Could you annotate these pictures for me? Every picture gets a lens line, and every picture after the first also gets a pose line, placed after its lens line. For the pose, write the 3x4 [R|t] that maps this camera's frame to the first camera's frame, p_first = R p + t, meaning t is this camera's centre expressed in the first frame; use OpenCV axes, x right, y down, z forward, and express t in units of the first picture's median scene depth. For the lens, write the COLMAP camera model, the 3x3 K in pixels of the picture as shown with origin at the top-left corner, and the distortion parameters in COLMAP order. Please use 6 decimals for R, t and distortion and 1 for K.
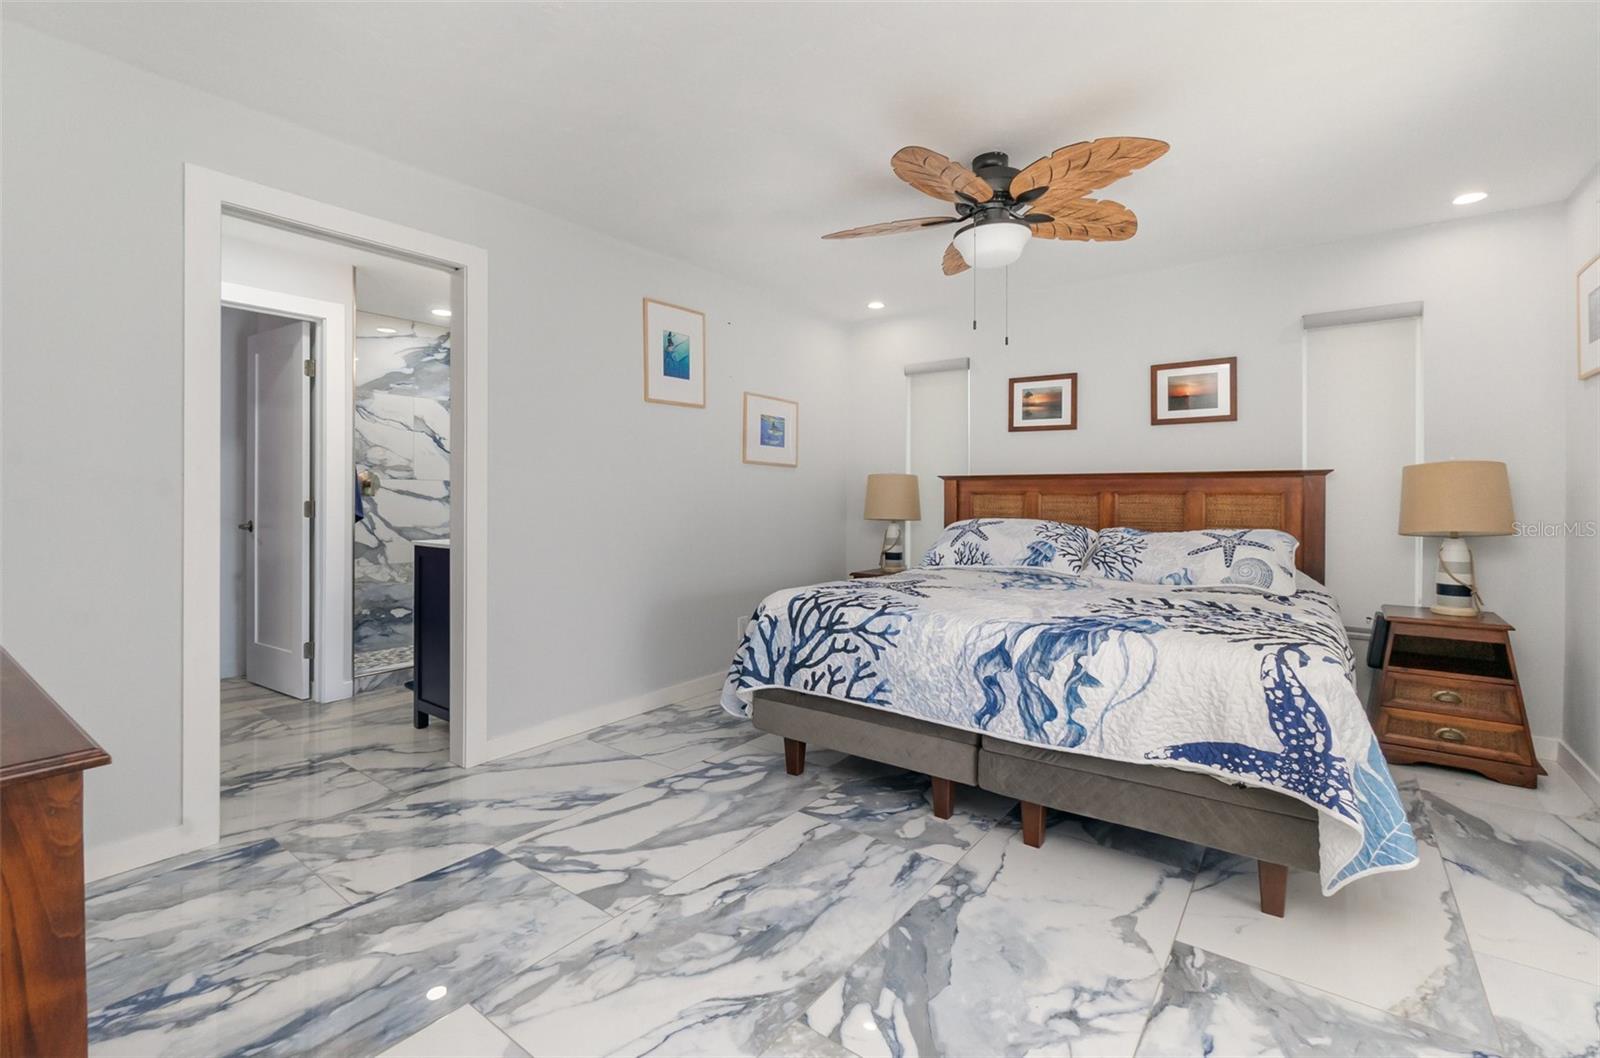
lens RADIAL K [[708.0, 0, 800.4], [0, 708.0, 498.8], [0, 0, 1]] dist [-0.000680, -0.000428]
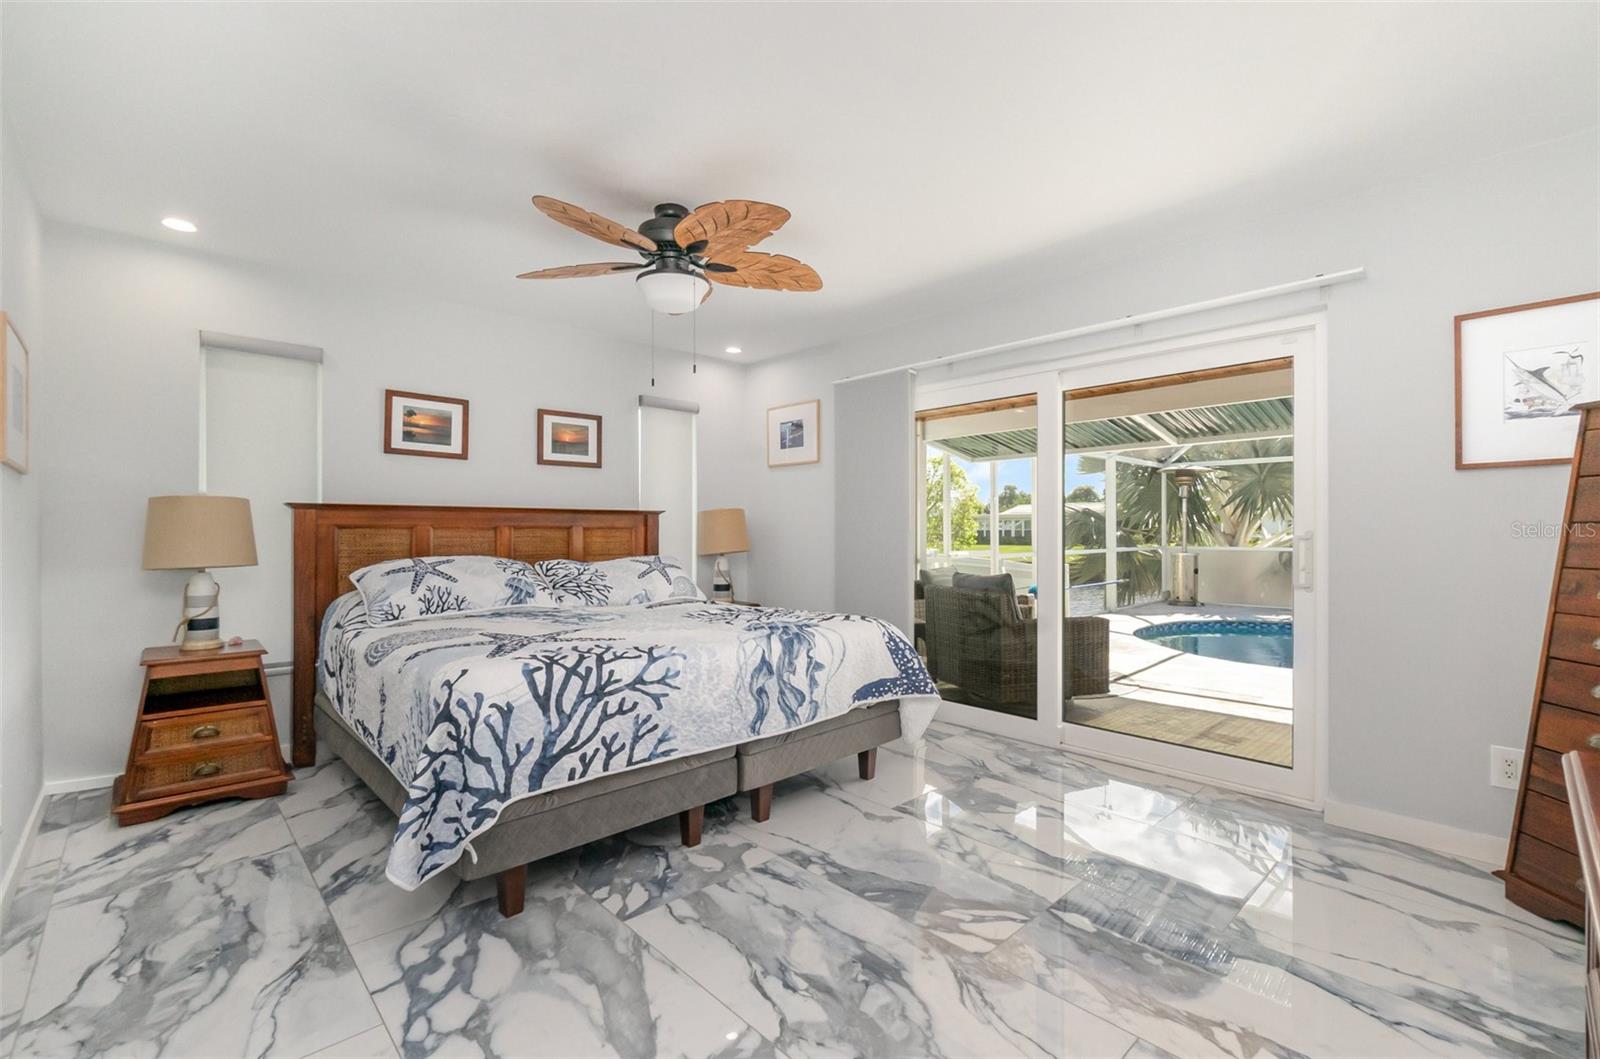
lens RADIAL K [[700.1, 0, 800.0], [0, 700.1, 529.5], [0, 0, 1]] dist [-0.010994, -0.000561]
pose [[0.167294, -0.002954, 0.985903, -0.717226], [0.005603, 0.999982, 0.002046, -0.006493], [-0.985891, 0.005181, 0.167308, 0.634149]]
